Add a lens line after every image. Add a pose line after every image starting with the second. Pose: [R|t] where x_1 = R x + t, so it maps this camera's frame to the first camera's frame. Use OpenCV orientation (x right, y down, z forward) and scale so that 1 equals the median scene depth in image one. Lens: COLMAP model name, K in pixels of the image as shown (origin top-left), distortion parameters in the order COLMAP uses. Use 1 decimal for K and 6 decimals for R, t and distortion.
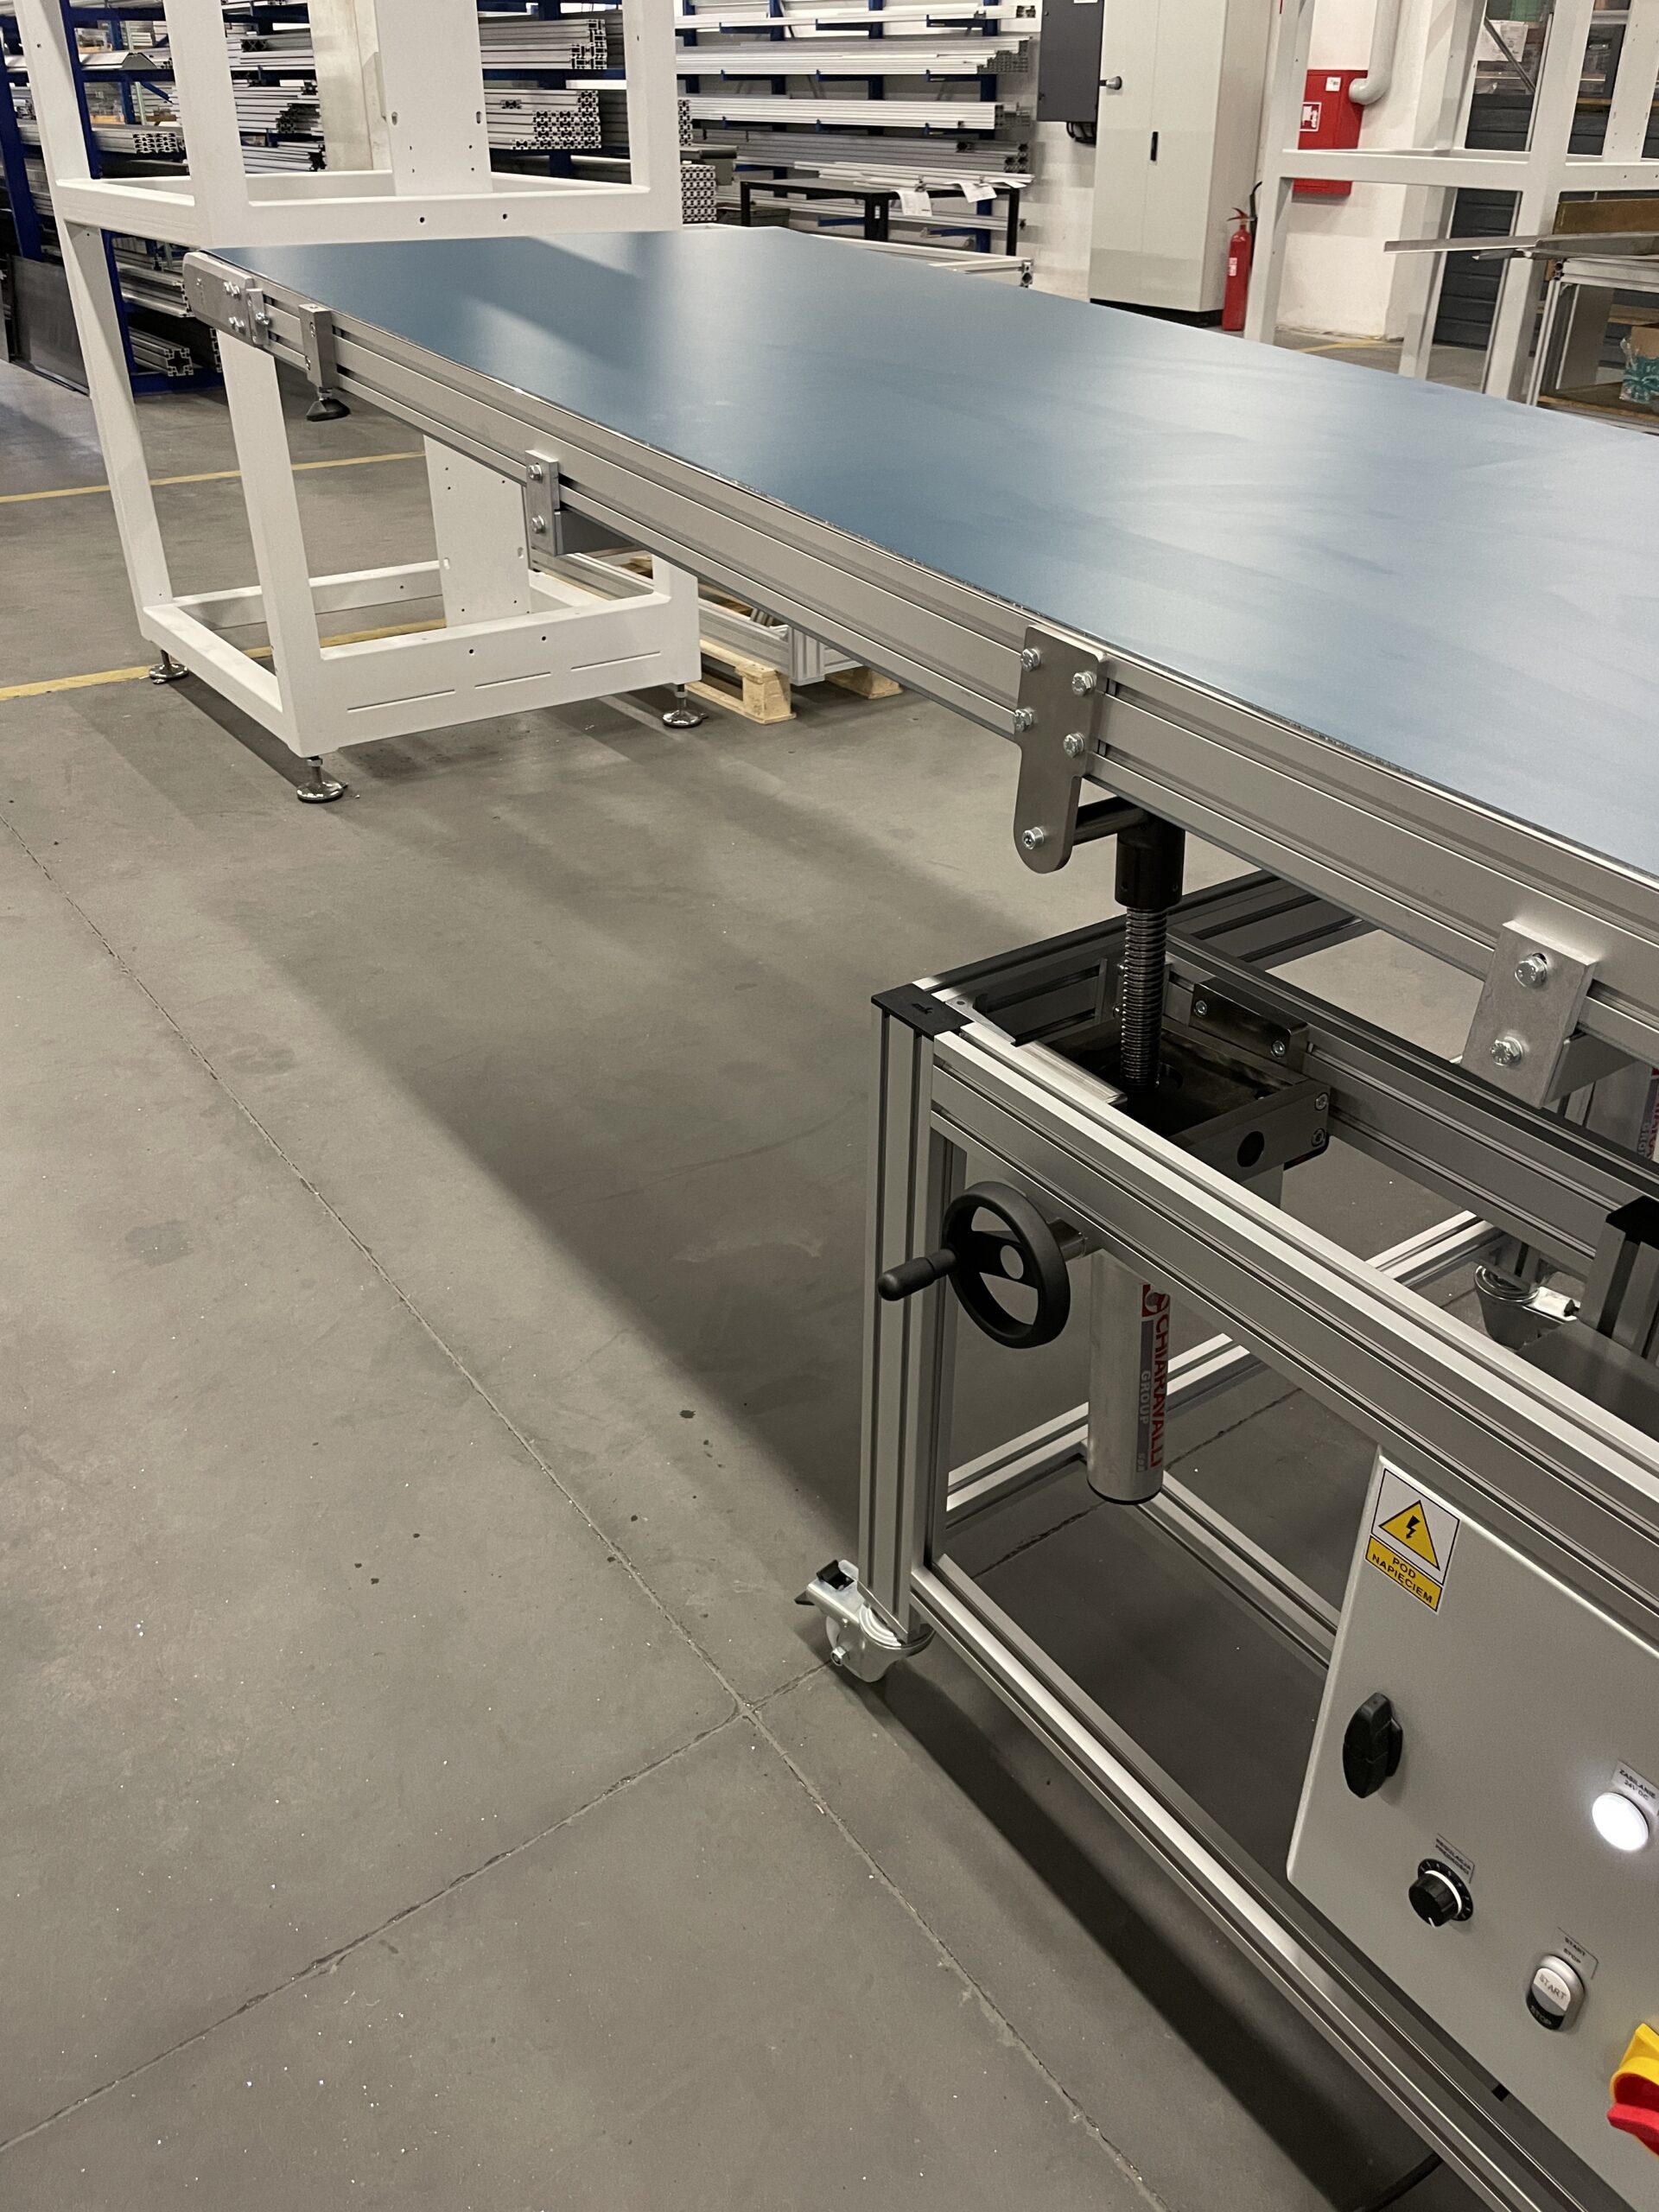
lens RADIAL K [[1715.1, 0, 831.0], [0, 1715.1, 1099.6], [0, 0, 1]] dist [0.065340, -0.092479]
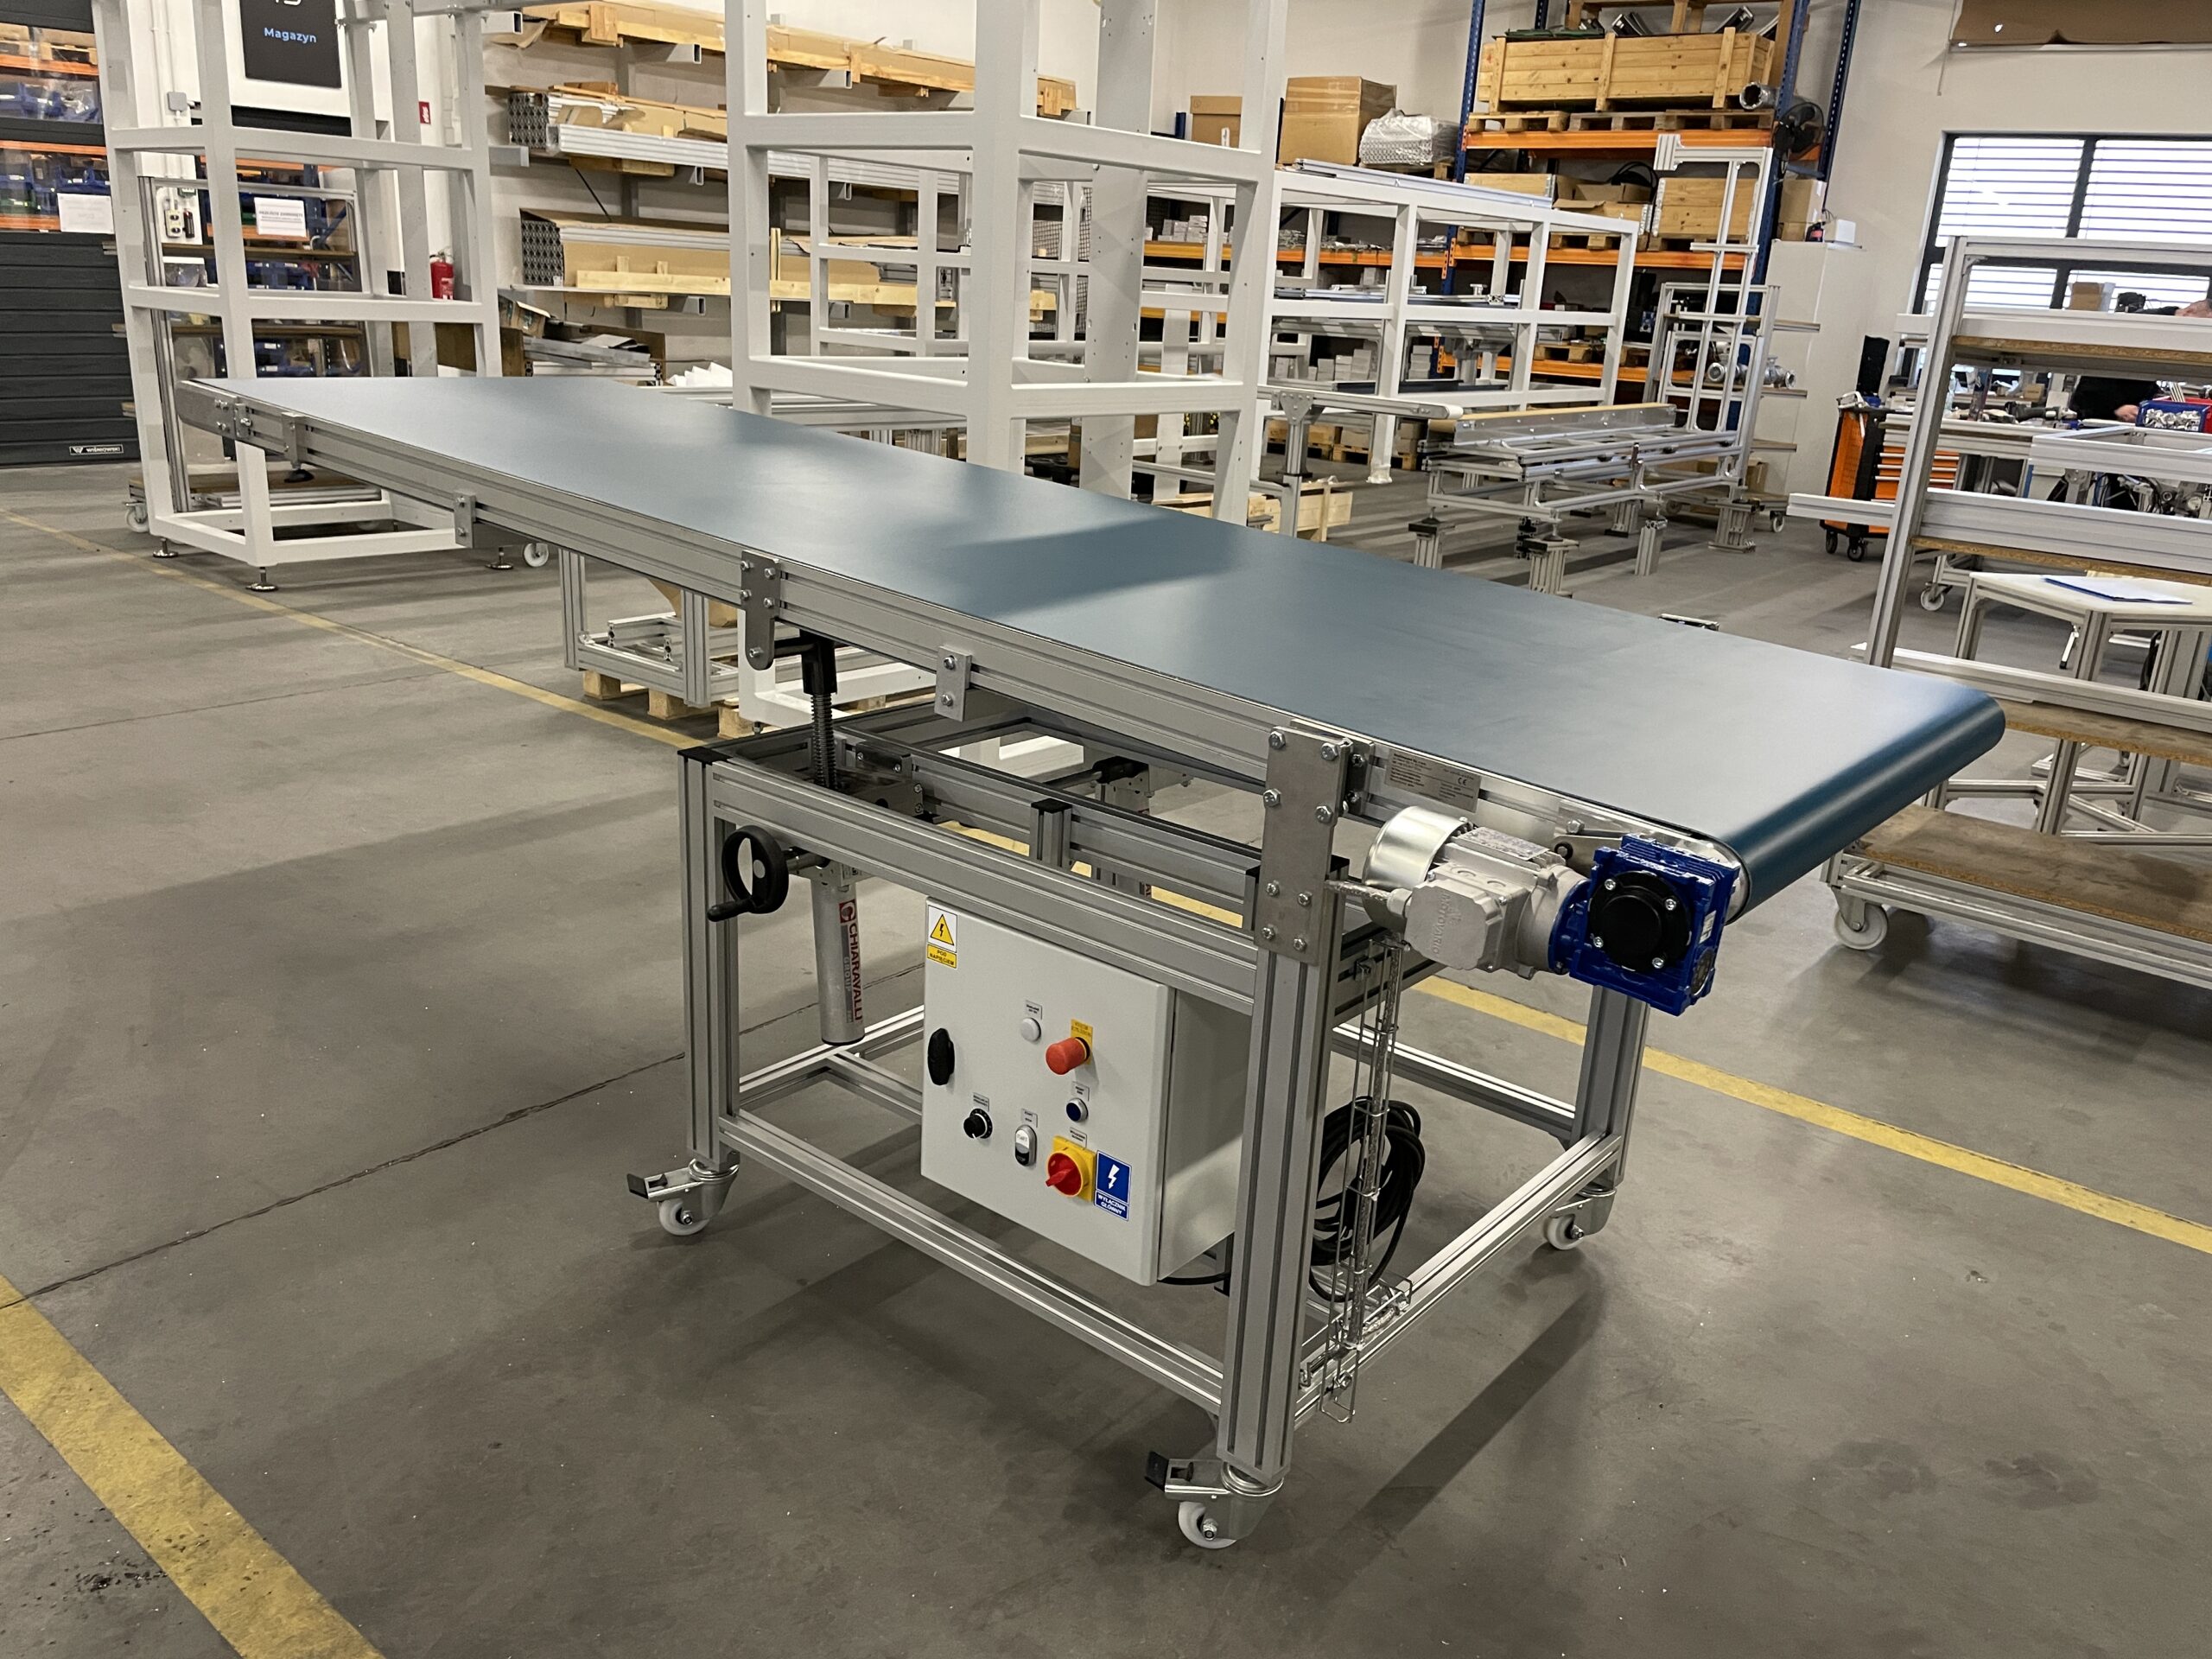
lens RADIAL K [[1715.1, 0, 1105.2], [0, 1715.1, 823.1], [0, 0, 1]] dist [0.065340, -0.092479]
pose [[0.967541, -0.049697, 0.247779, 0.005546], [0.100746, 0.975045, -0.197831, 0.449509], [-0.231764, 0.216372, 0.948403, -0.900310]]
